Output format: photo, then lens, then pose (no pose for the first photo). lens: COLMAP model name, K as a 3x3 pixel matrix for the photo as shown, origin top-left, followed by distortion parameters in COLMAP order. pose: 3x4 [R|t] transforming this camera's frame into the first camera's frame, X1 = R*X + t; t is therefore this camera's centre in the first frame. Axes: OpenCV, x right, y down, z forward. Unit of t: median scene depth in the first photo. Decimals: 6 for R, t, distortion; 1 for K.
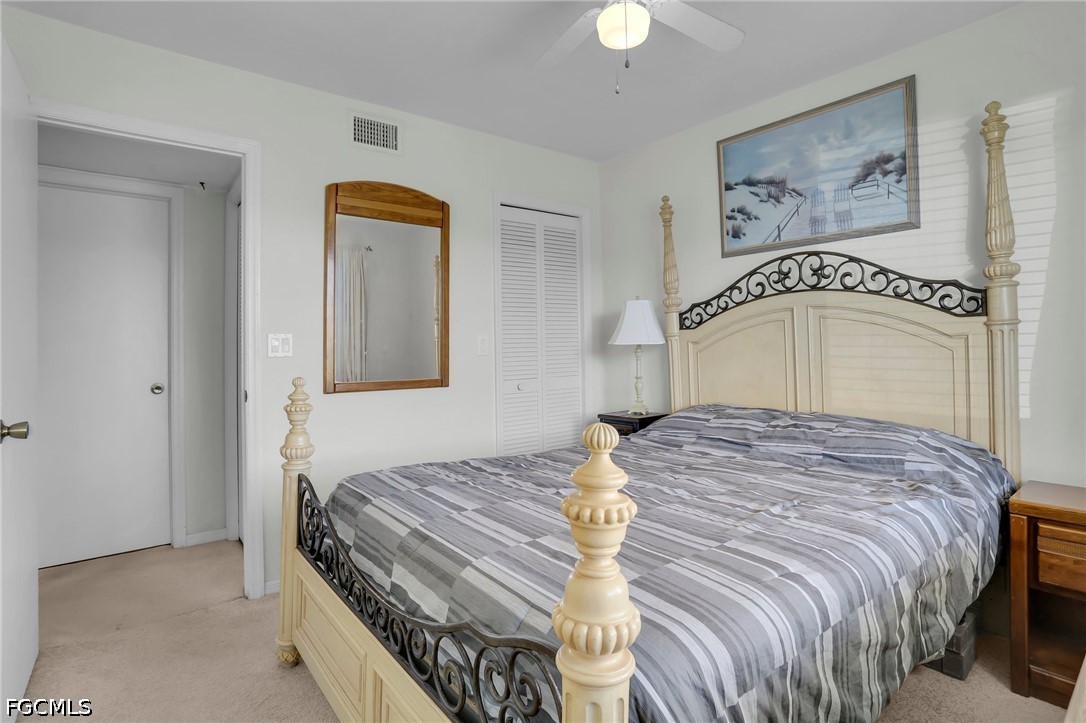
lens RADIAL K [[544.2, 0, 552.0], [0, 544.2, 353.9], [0, 0, 1]] dist [-0.083037, 0.039300]
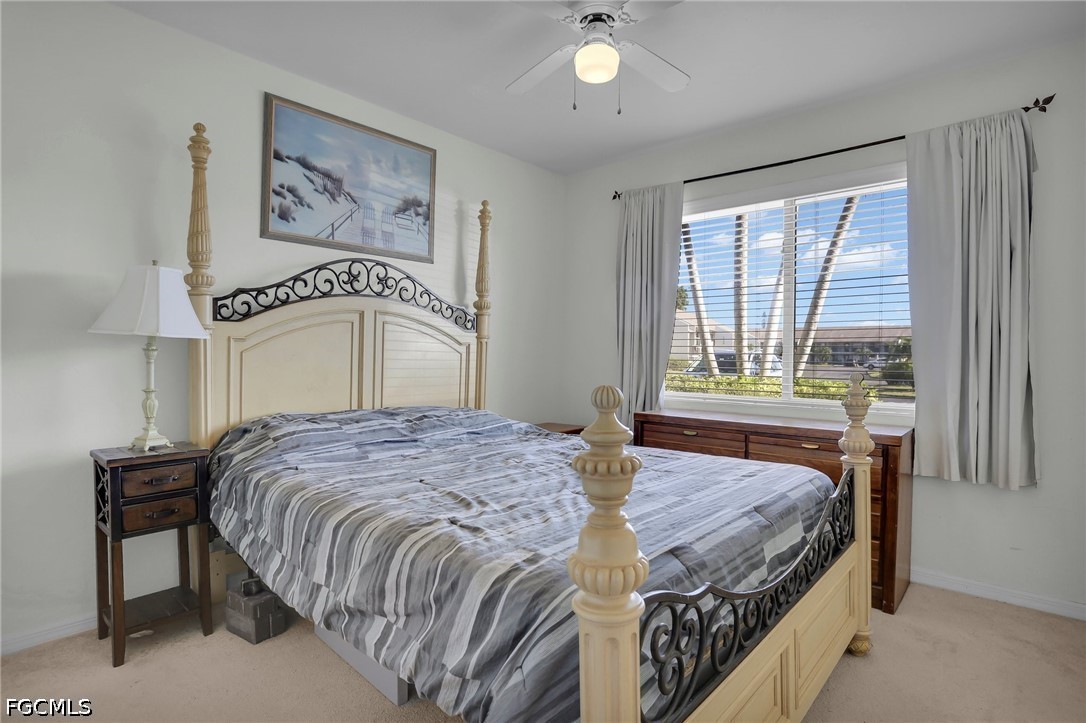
lens RADIAL K [[544.2, 0, 552.0], [0, 544.2, 353.9], [0, 0, 1]] dist [-0.083037, 0.039300]
pose [[-0.170433, 0.009227, 0.985326, -0.599585], [-0.003166, 0.999946, -0.009911, 0.005244], [-0.985364, -0.004809, -0.170395, 0.773259]]
